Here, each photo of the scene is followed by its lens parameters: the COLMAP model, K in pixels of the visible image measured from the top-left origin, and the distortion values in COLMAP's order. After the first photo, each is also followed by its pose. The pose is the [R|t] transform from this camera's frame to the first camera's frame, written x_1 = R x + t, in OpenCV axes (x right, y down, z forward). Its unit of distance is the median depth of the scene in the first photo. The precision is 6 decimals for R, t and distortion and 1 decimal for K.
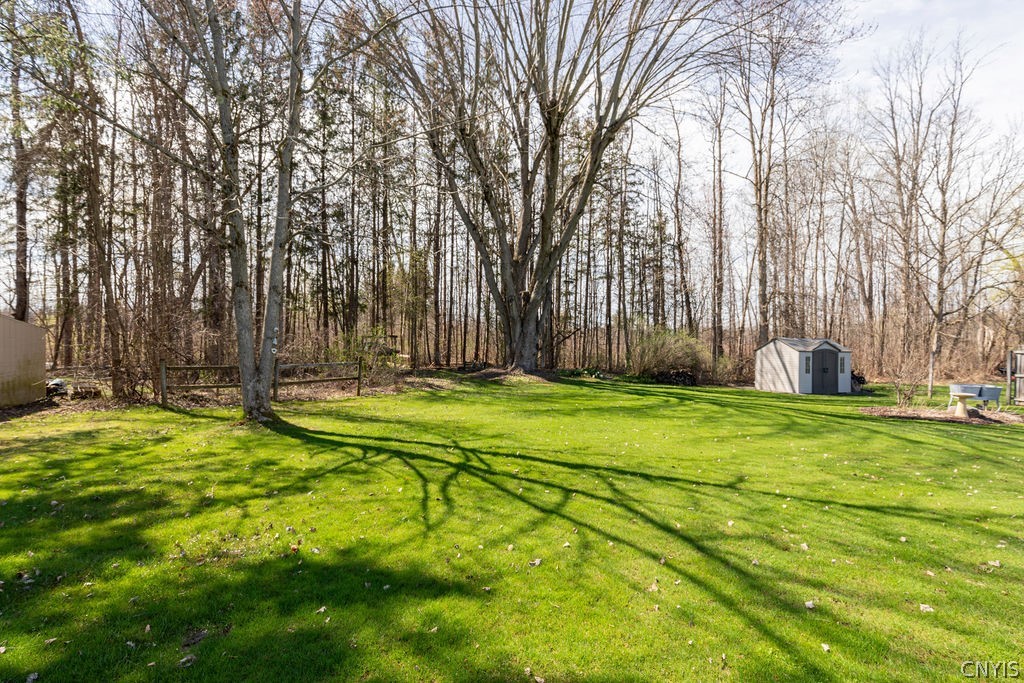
lens RADIAL K [[512.7, 0, 516.2], [0, 512.7, 345.0], [0, 0, 1]] dist [0.002640, 0.000305]
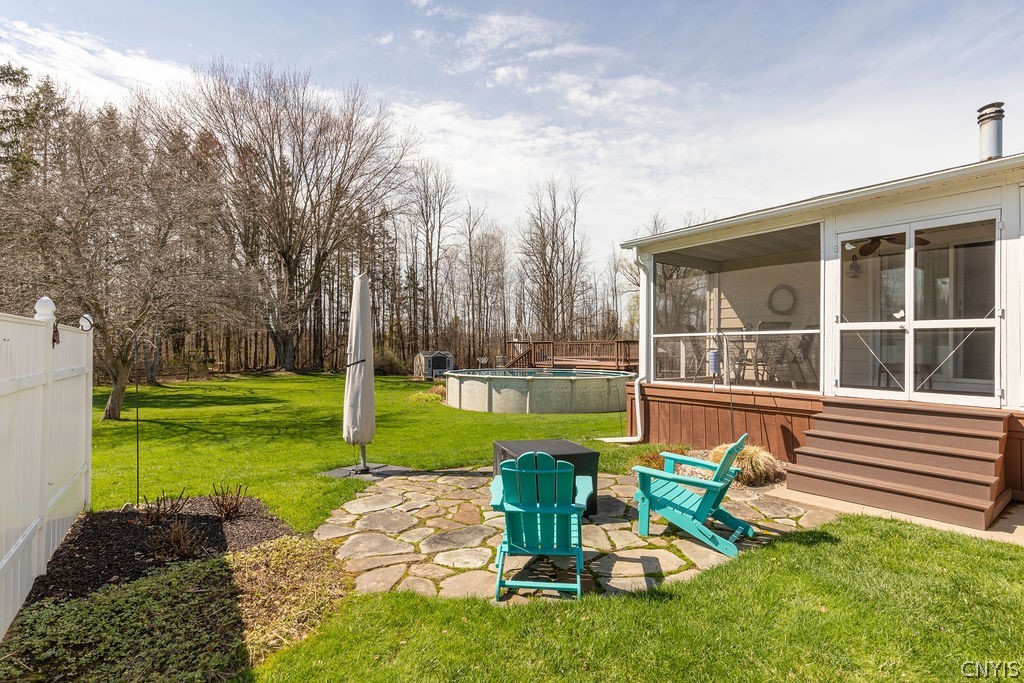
lens RADIAL K [[476.7, 0, 514.3], [0, 476.7, 345.3], [0, 0, 1]] dist [0.011381, -0.000420]
pose [[0.953162, -0.008344, 0.302344, 0.373730], [0.010495, 0.999930, -0.005489, -0.029034], [-0.302277, 0.008405, 0.953183, -1.266752]]
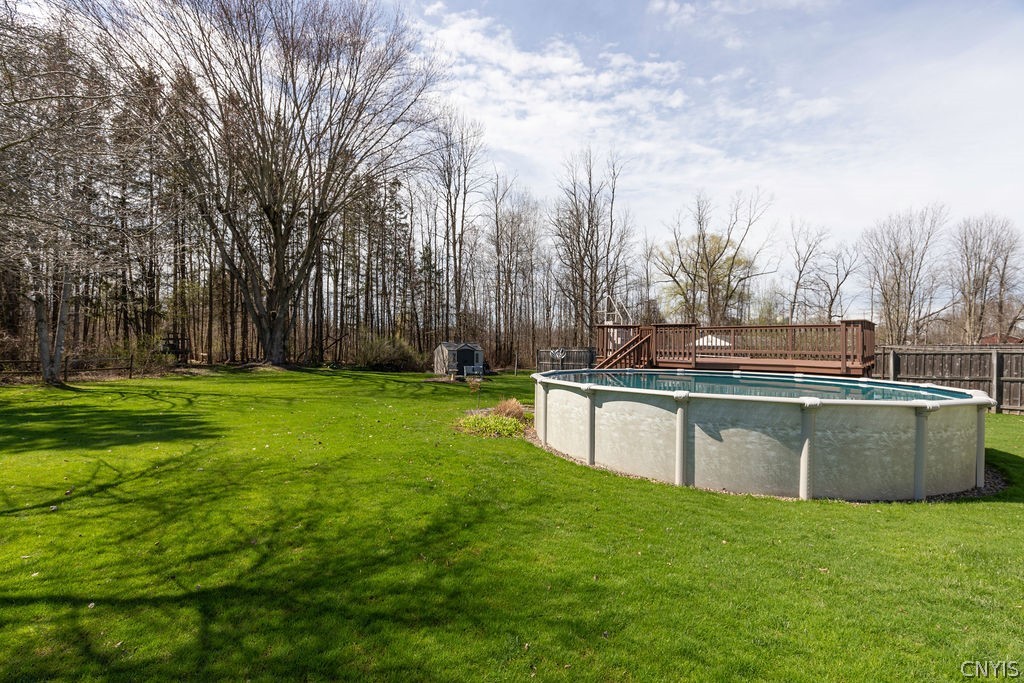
lens RADIAL K [[476.7, 0, 510.3], [0, 476.7, 345.9], [0, 0, 1]] dist [0.011381, -0.000420]
pose [[0.959789, 0.000109, 0.280722, 0.371756], [-0.001741, 0.999983, 0.005567, -0.014315], [-0.280717, -0.005832, 0.959773, -0.708256]]
